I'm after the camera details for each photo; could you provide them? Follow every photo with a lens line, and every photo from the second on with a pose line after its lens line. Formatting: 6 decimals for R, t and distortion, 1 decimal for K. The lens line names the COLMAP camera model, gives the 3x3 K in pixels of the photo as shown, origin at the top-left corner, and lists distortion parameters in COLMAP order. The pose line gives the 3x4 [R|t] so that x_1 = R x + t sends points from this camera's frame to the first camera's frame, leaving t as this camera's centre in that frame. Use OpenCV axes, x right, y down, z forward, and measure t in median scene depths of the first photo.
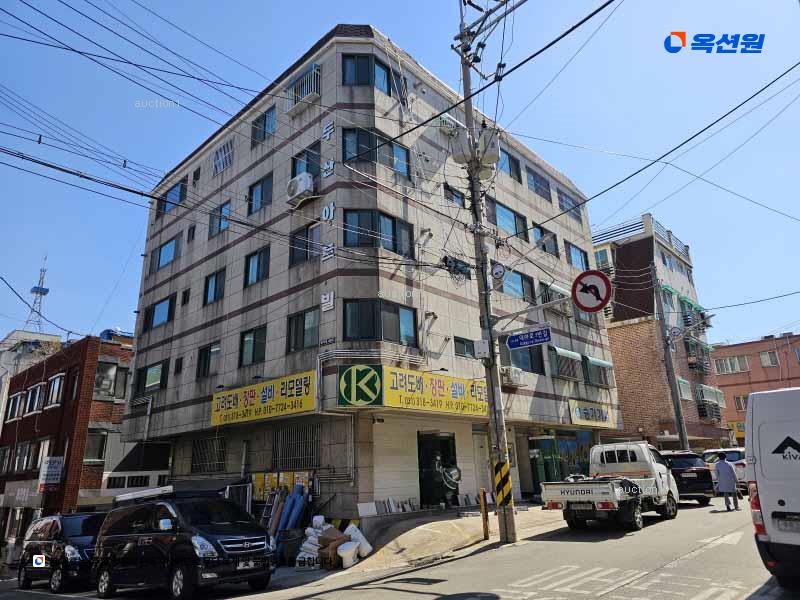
lens RADIAL K [[529.2, 0, 394.9], [0, 529.2, 300.4], [0, 0, 1]] dist [0.086412, -0.079821]
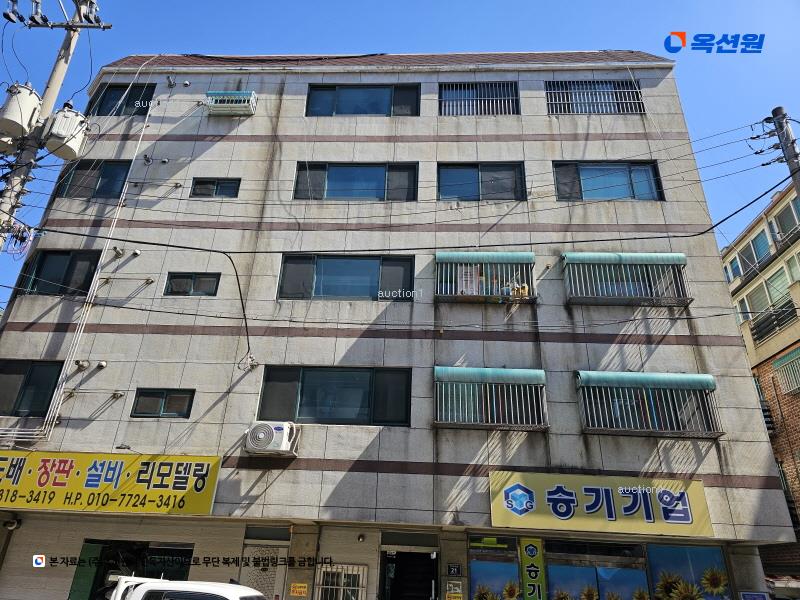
lens RADIAL K [[523.7, 0, 390.6], [0, 523.7, 308.7], [0, 0, 1]] dist [0.081786, -0.071600]
pose [[0.662085, -0.261254, -0.702417, 0.860190], [0.171520, 0.965217, -0.197327, 0.165750], [0.729537, 0.010168, 0.683866, 0.821446]]
